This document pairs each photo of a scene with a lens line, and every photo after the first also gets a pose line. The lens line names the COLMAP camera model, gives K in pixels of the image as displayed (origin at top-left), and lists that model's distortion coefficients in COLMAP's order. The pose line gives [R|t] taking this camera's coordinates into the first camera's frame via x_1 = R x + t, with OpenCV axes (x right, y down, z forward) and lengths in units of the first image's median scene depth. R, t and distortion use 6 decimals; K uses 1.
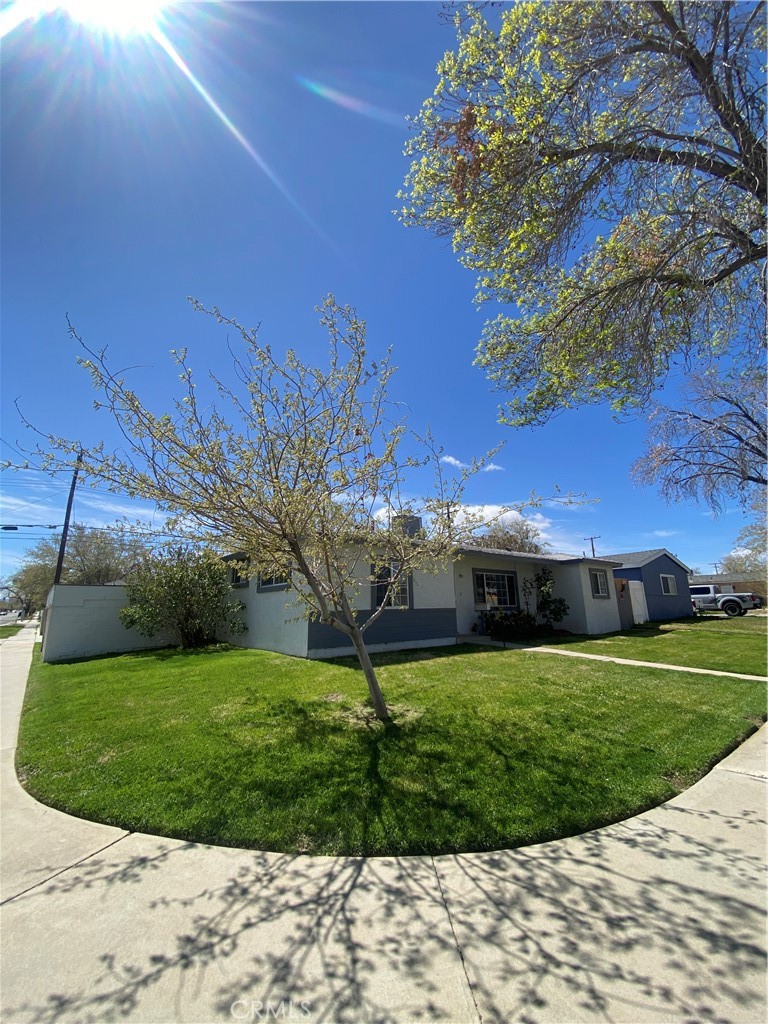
lens RADIAL K [[410.5, 0, 384.0], [0, 410.5, 512.0], [0, 0, 1]] dist [0.020718, -0.020670]
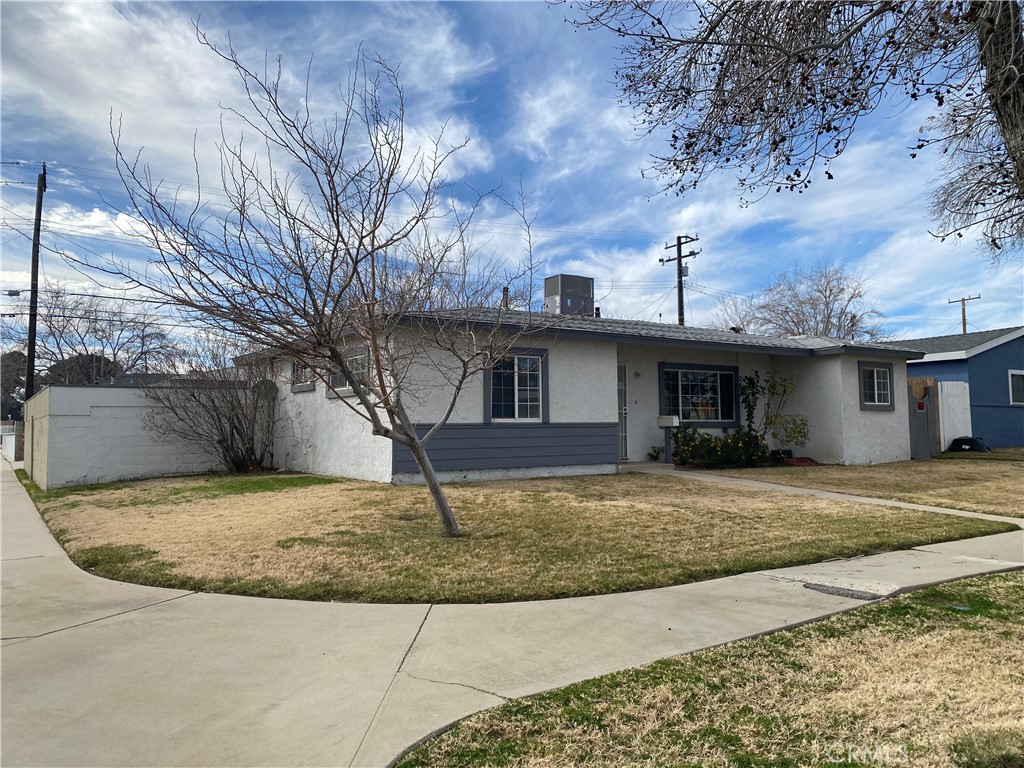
lens RADIAL K [[774.3, 0, 512.0], [0, 774.3, 384.0], [0, 0, 1]] dist [0.005289, 0.004227]
pose [[0.995998, 0.003739, -0.089298, 0.207588], [0.011718, 0.985036, 0.171948, -0.085355], [0.088605, -0.172306, 0.981050, -0.441462]]
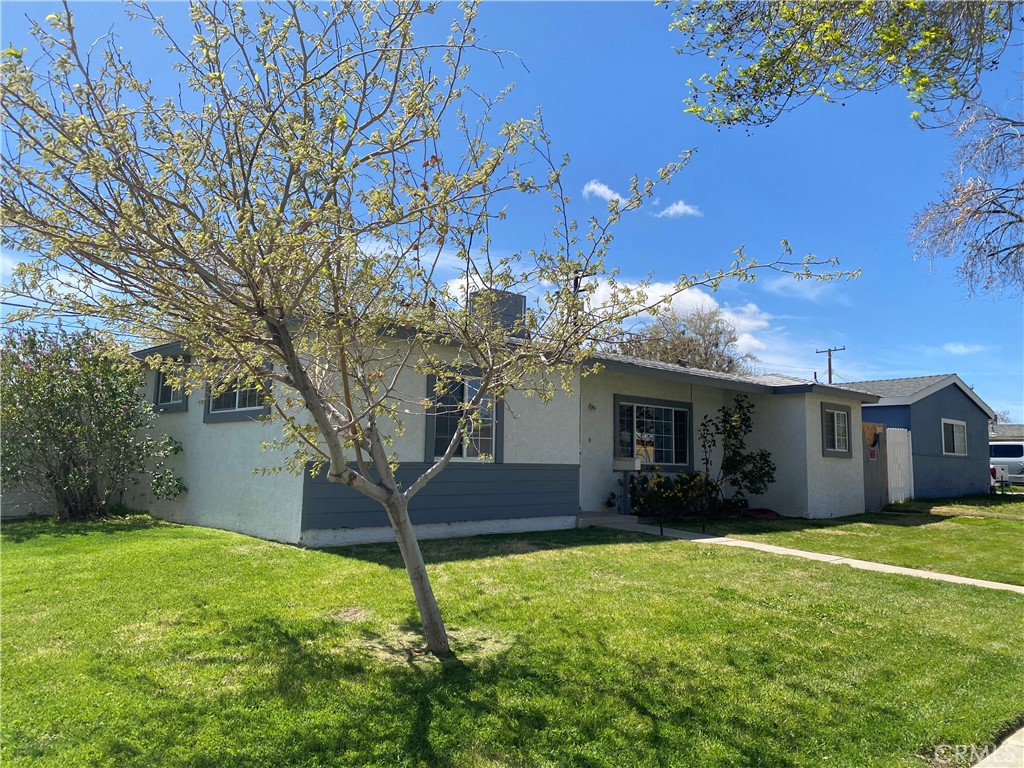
lens RADIAL K [[772.3, 0, 508.1], [0, 772.3, 388.1], [0, 0, 1]] dist [0.016921, -0.008122]
pose [[0.996143, 0.042440, 0.076797, -0.004434], [-0.052176, 0.990196, 0.129574, 0.009860], [-0.070545, -0.133081, 0.988591, 0.013185]]
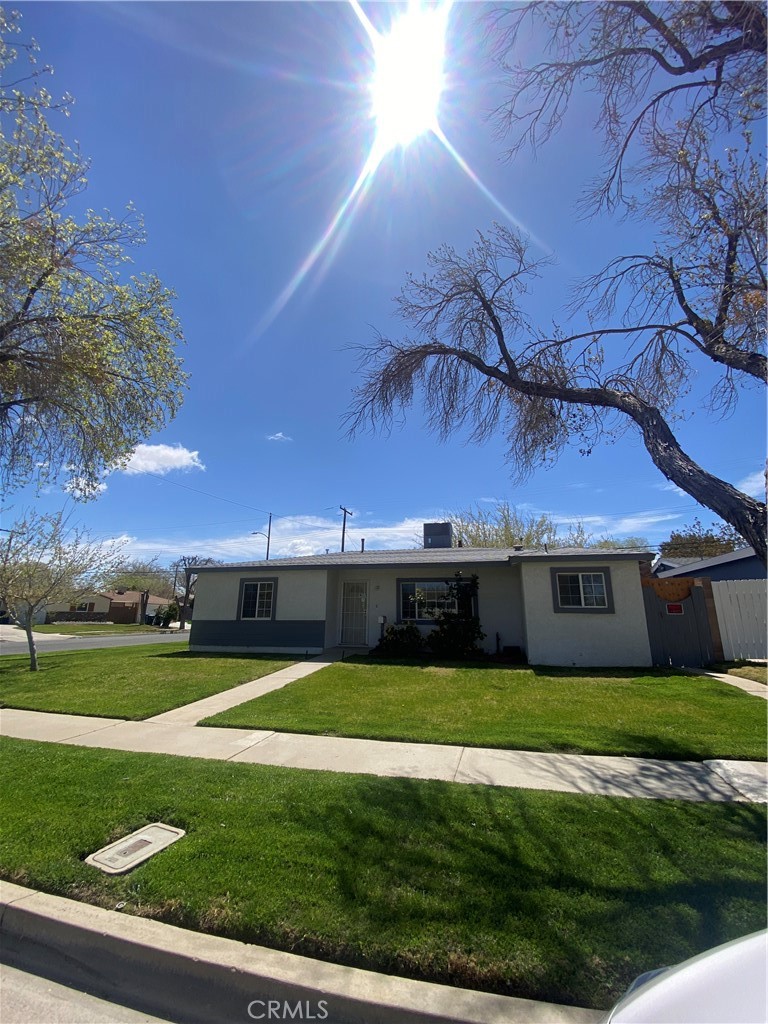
lens RADIAL K [[410.5, 0, 384.0], [0, 410.5, 512.0], [0, 0, 1]] dist [0.020718, -0.020670]
pose [[0.581341, -0.182307, -0.792973, 2.135704], [0.168412, 0.980432, -0.101939, 0.161951], [0.796040, -0.074285, 0.600668, 0.897132]]
